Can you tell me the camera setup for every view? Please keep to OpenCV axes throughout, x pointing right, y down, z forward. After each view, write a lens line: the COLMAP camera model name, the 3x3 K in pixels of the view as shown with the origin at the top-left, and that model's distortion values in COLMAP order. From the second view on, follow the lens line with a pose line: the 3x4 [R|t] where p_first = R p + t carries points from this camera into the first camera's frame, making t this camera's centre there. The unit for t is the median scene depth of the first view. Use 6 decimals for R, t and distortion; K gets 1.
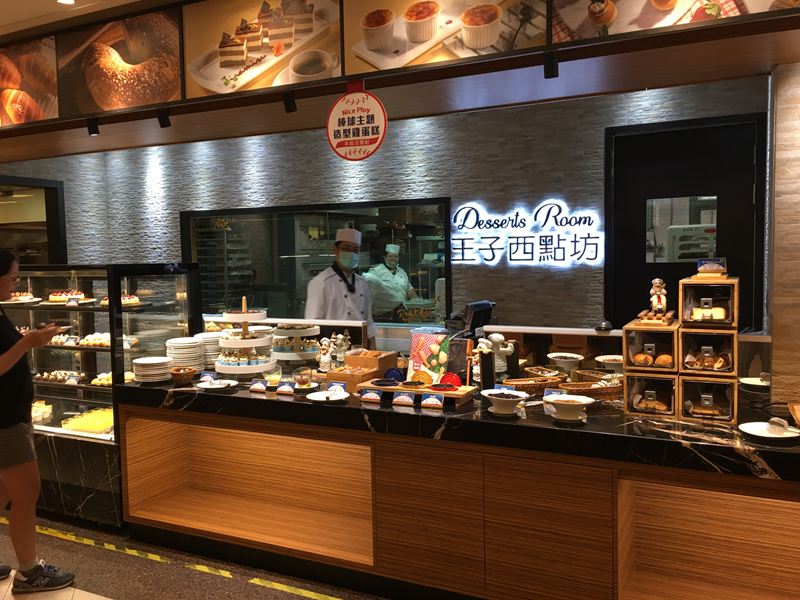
lens RADIAL K [[687.7, 0, 400.2], [0, 687.7, 300.9], [0, 0, 1]] dist [0.053575, -0.079132]
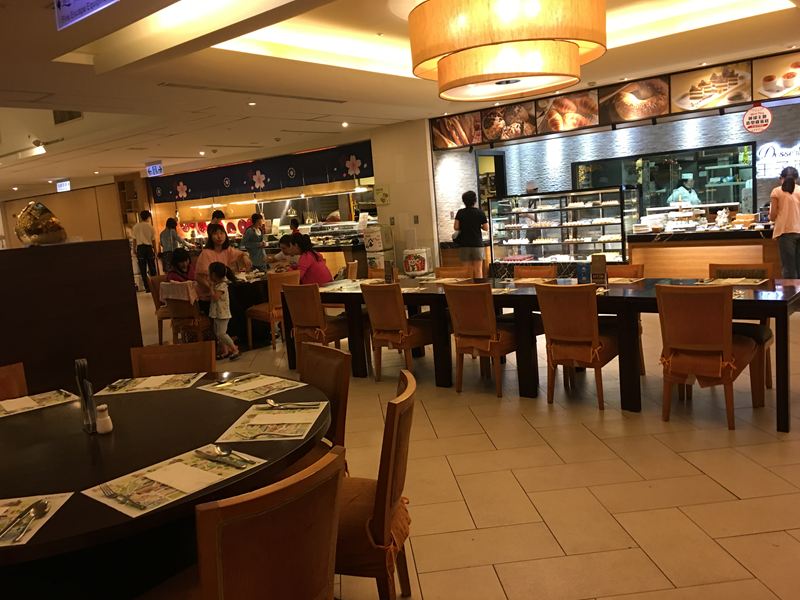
lens RADIAL K [[687.7, 0, 397.0], [0, 687.7, 297.8], [0, 0, 1]] dist [0.053575, -0.079132]
pose [[0.968875, -0.031266, -0.245568, -0.672216], [0.048140, 0.996851, 0.063013, 0.164306], [0.242824, -0.072873, 0.967329, -1.689043]]
